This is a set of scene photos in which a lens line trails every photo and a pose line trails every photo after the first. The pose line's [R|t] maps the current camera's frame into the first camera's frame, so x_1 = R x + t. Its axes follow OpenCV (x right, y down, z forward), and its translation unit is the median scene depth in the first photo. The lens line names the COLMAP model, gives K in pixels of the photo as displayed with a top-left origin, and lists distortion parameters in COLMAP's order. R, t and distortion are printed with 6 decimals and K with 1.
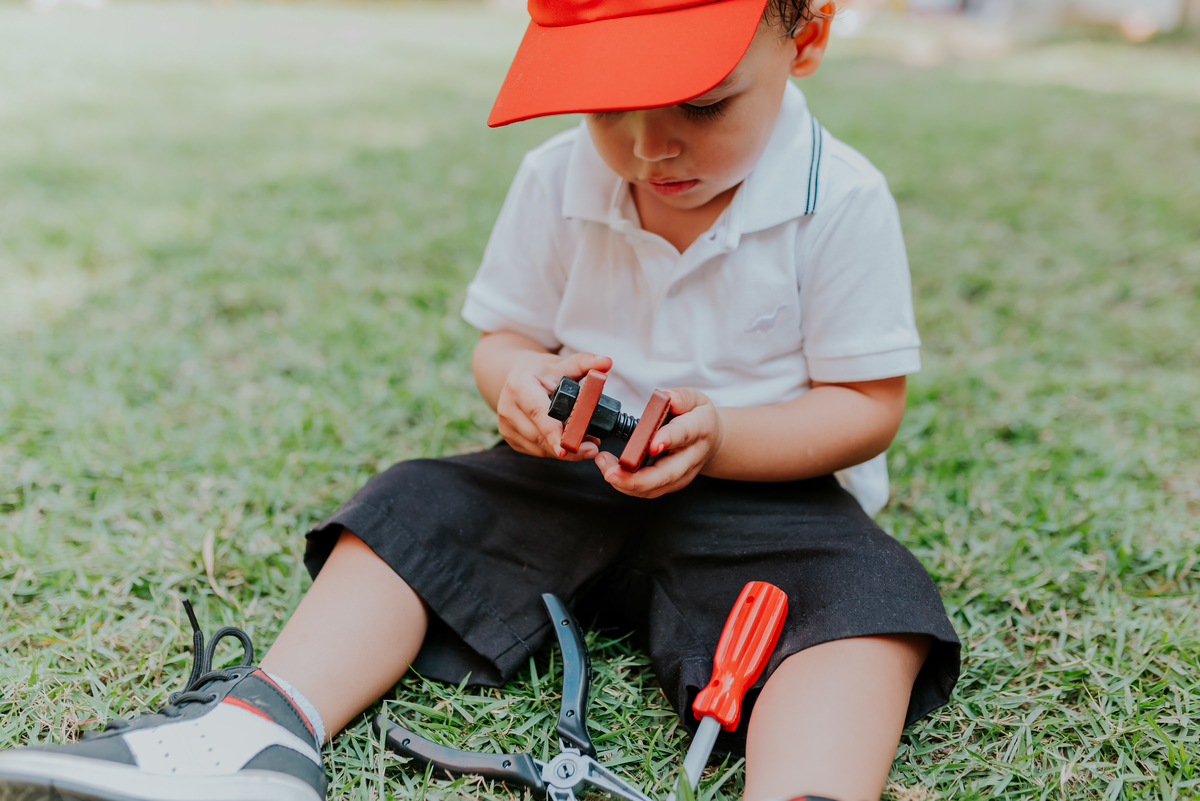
lens RADIAL K [[1146.3, 0, 503.8], [0, 1146.3, 441.1], [0, 0, 1]] dist [-0.010797, 0.016278]
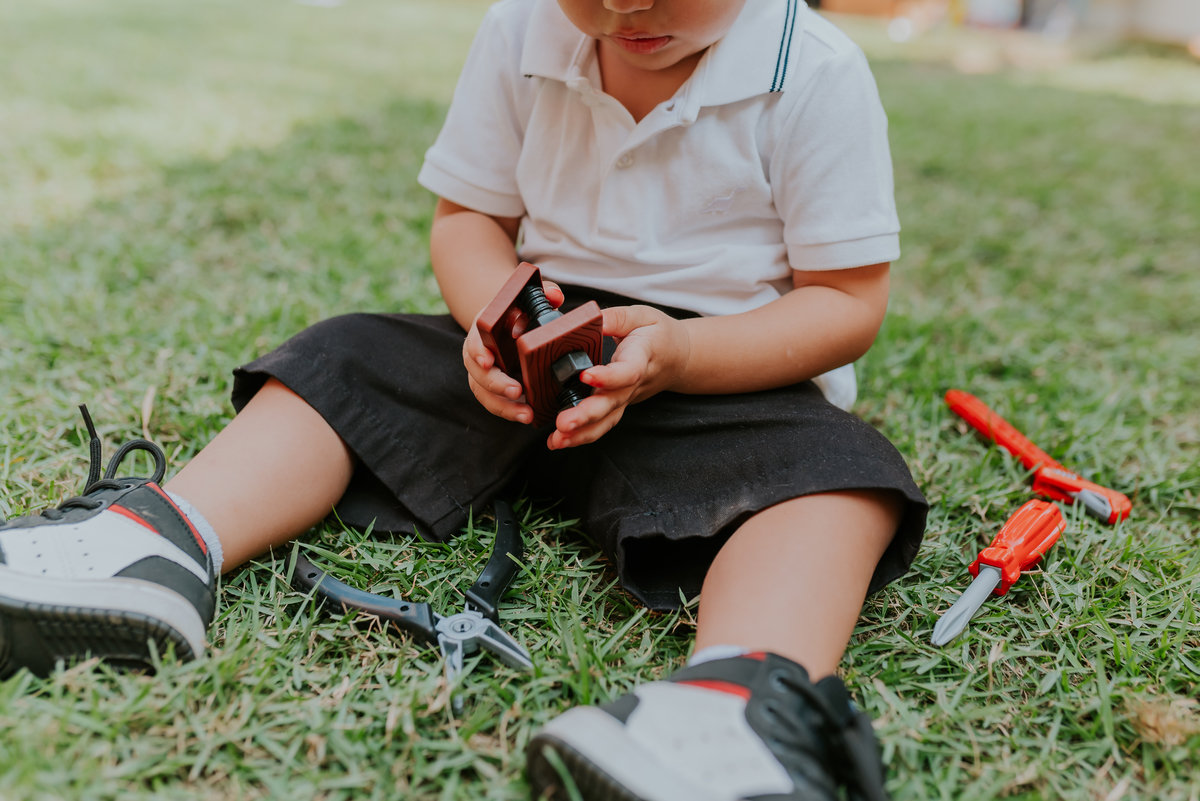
lens RADIAL K [[1142.0, 0, 494.2], [0, 1142.0, 399.8], [0, 0, 1]] dist [-0.001815, -0.002736]
pose [[0.996809, 0.067449, -0.042700, 0.065048], [-0.068827, 0.997126, -0.031670, 0.083338], [0.040441, 0.034508, 0.998586, 0.030037]]
